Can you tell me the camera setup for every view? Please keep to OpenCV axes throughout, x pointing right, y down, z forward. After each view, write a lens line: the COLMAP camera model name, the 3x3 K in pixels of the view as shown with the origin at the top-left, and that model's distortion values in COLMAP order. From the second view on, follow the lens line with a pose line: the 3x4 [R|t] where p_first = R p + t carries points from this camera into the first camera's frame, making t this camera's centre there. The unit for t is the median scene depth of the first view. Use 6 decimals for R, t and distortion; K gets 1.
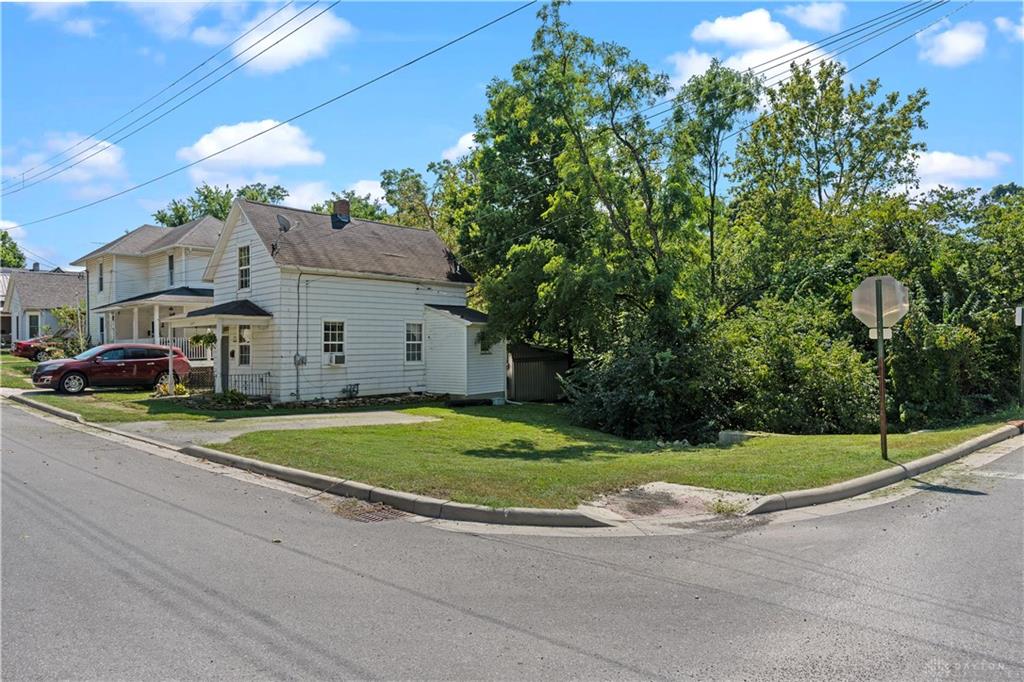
lens RADIAL K [[612.4, 0, 512.0], [0, 612.4, 341.0], [0, 0, 1]] dist [-0.003101, -0.000775]
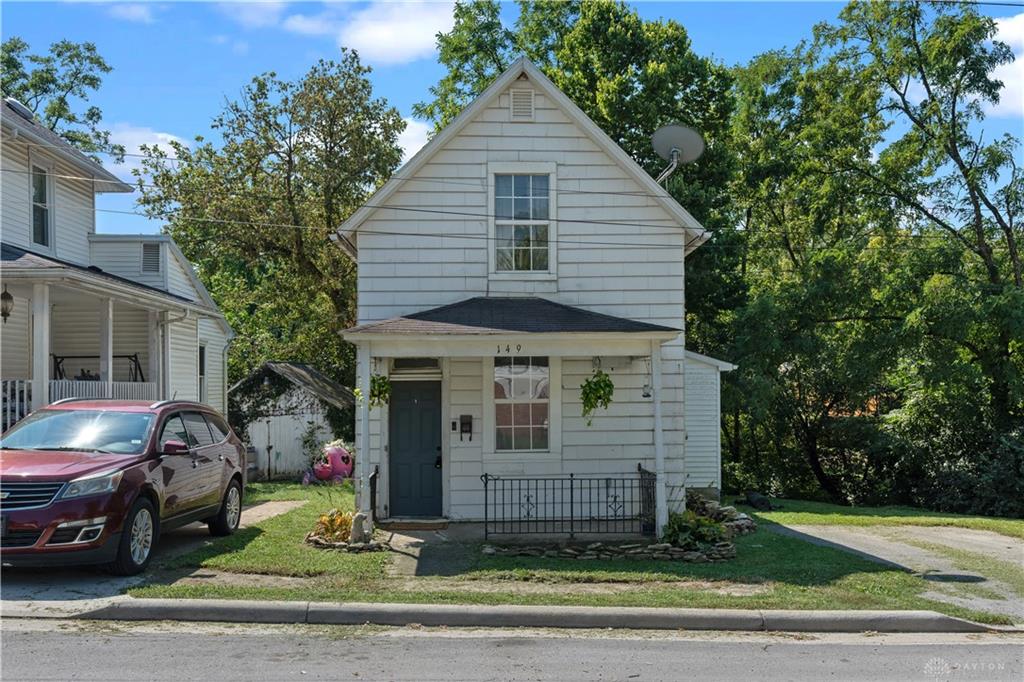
lens RADIAL K [[854.5, 0, 507.3], [0, 854.5, 375.2], [0, 0, 1]] dist [0.000135, 0.002463]
pose [[0.739923, 0.025427, 0.672211, -0.836446], [-0.011018, 0.999609, -0.025683, 0.002344], [-0.672602, 0.011597, 0.739914, 0.559657]]
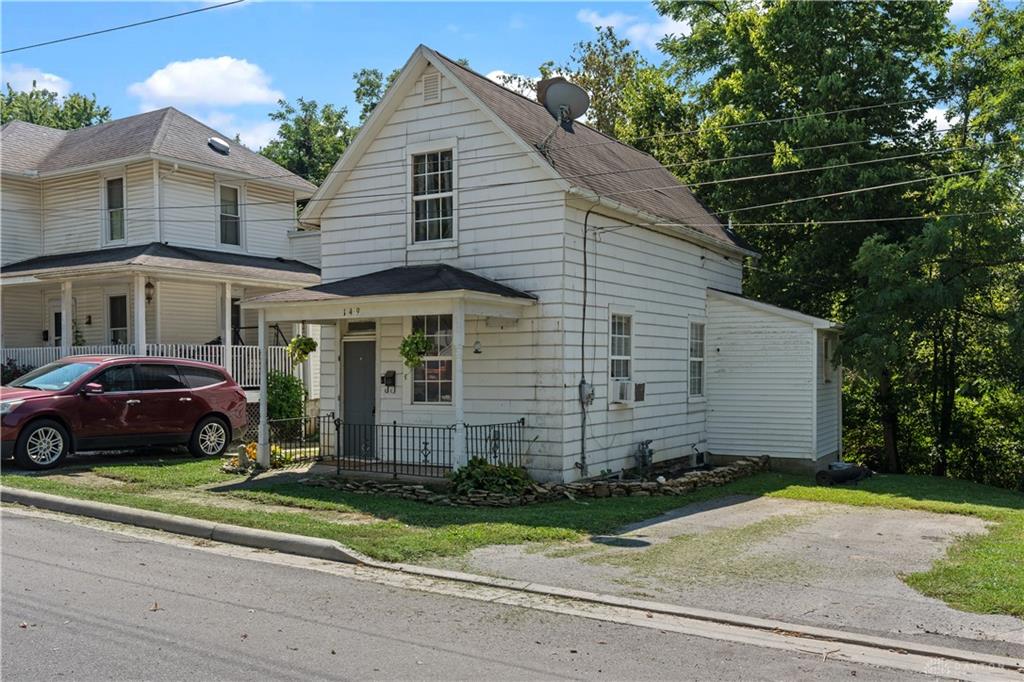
lens RADIAL K [[854.5, 0, 507.3], [0, 854.5, 375.2], [0, 0, 1]] dist [0.000135, 0.002463]
pose [[0.983167, 0.009458, 0.182463, -0.494023], [-0.012618, 0.999790, 0.016169, 0.006536], [-0.182272, -0.018199, 0.983080, 0.334991]]
